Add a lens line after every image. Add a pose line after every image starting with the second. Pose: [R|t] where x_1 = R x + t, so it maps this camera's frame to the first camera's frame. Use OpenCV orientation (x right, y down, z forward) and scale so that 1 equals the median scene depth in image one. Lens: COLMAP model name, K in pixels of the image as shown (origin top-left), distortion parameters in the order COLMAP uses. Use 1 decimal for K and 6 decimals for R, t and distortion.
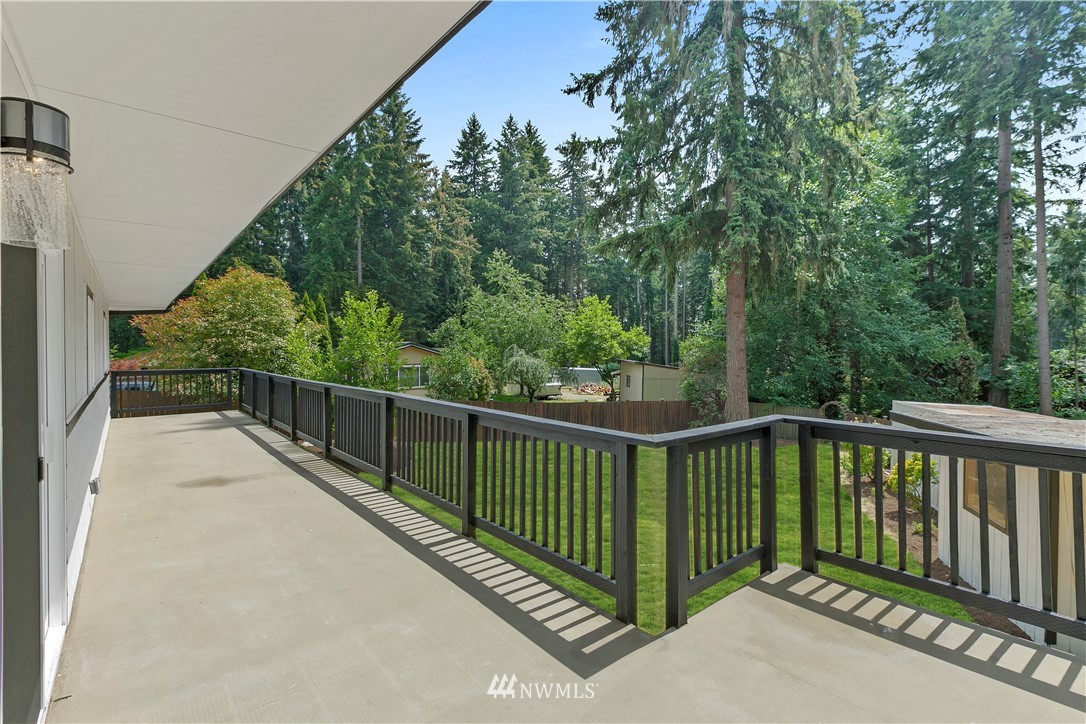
lens RADIAL K [[513.4, 0, 539.8], [0, 513.4, 357.4], [0, 0, 1]] dist [-0.000660, -0.000123]
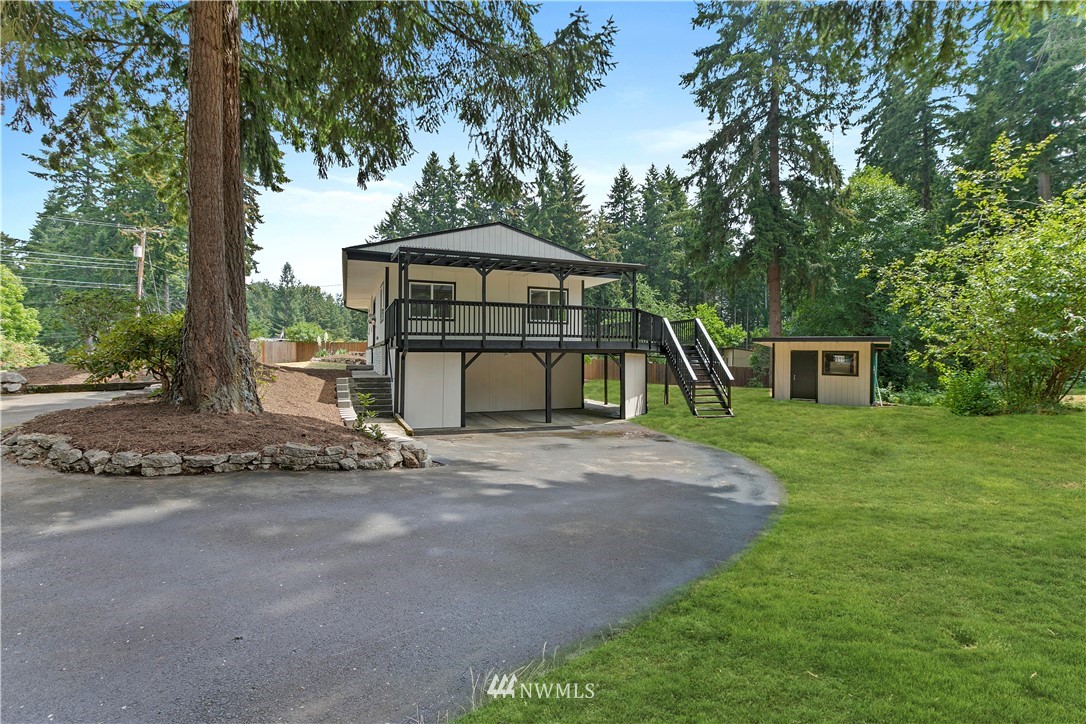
lens RADIAL K [[487.8, 0, 543.0], [0, 487.8, 346.3], [0, 0, 1]] dist [-0.000239, -0.000334]
pose [[0.955763, -0.003708, -0.294114, 0.036848], [-0.007657, 0.999268, -0.037479, 0.026768], [0.294037, 0.038074, 0.955035, -0.211995]]
